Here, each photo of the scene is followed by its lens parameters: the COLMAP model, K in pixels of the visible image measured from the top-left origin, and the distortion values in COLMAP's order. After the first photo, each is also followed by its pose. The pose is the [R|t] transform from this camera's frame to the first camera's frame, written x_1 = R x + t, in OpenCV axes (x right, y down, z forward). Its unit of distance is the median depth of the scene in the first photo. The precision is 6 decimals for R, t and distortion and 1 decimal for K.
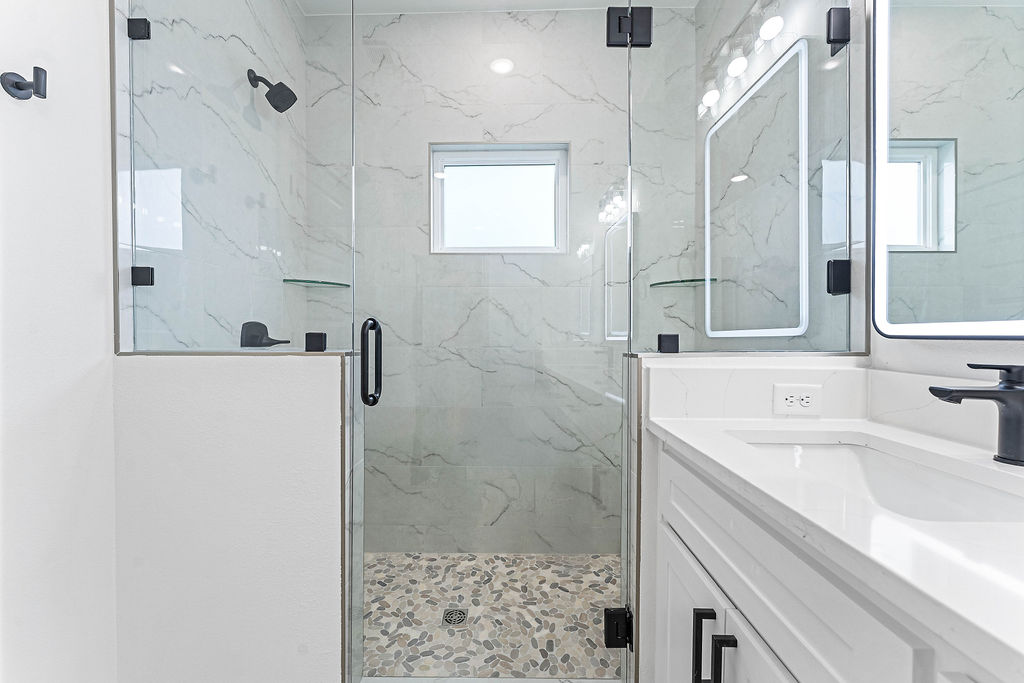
lens RADIAL K [[411.7, 0, 506.4], [0, 411.7, 339.8], [0, 0, 1]] dist [0.000587, -0.000150]
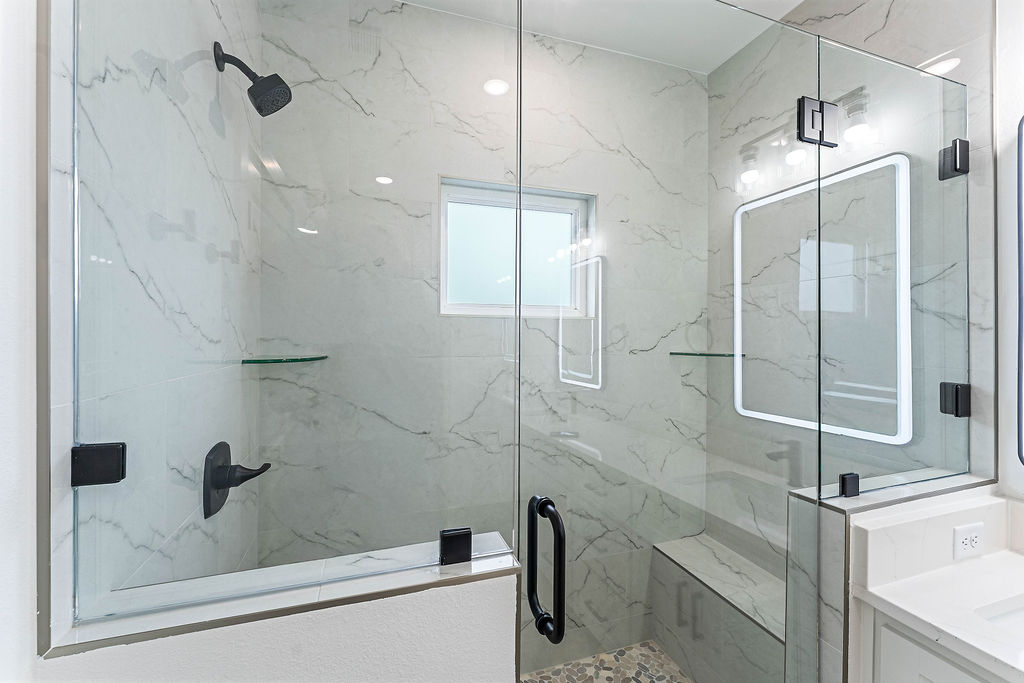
lens RADIAL K [[411.7, 0, 504.8], [0, 411.7, 335.9], [0, 0, 1]] dist [0.000587, -0.000150]
pose [[0.946871, 0.003906, 0.321590, -0.377624], [-0.001393, 0.999967, -0.008044, -0.192626], [-0.321611, 0.007169, 0.946845, 0.254369]]
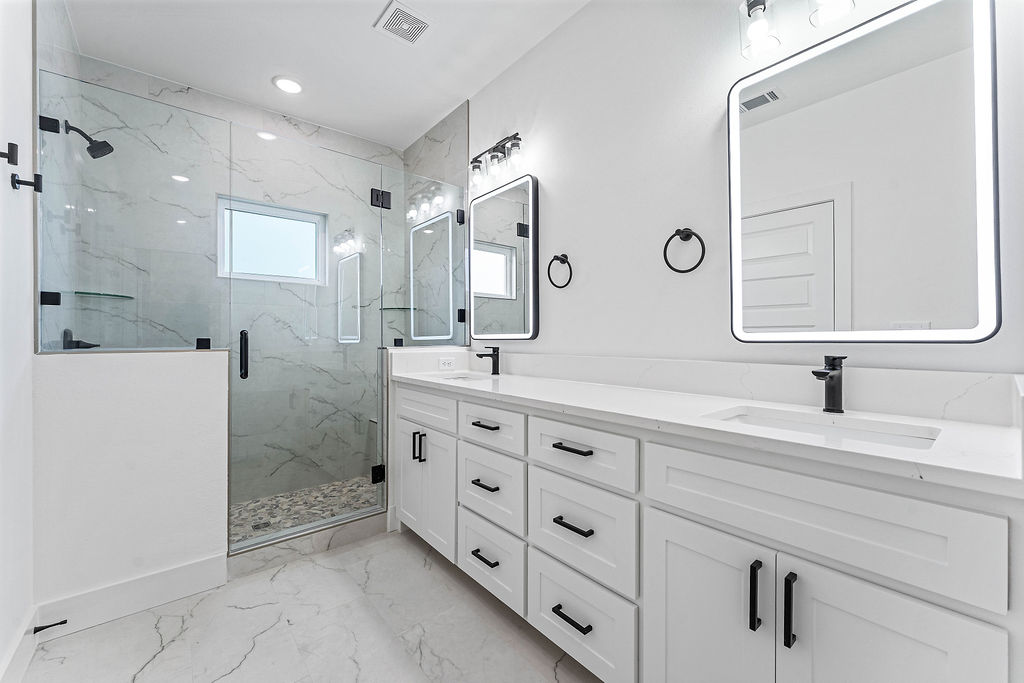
lens RADIAL K [[411.7, 0, 508.0], [0, 411.7, 338.5], [0, 0, 1]] dist [0.000587, -0.000150]
pose [[0.764744, -0.002611, 0.644329, -0.380827], [0.010689, 0.999906, -0.008634, 0.008227], [-0.644246, 0.013490, 0.764700, -0.703312]]
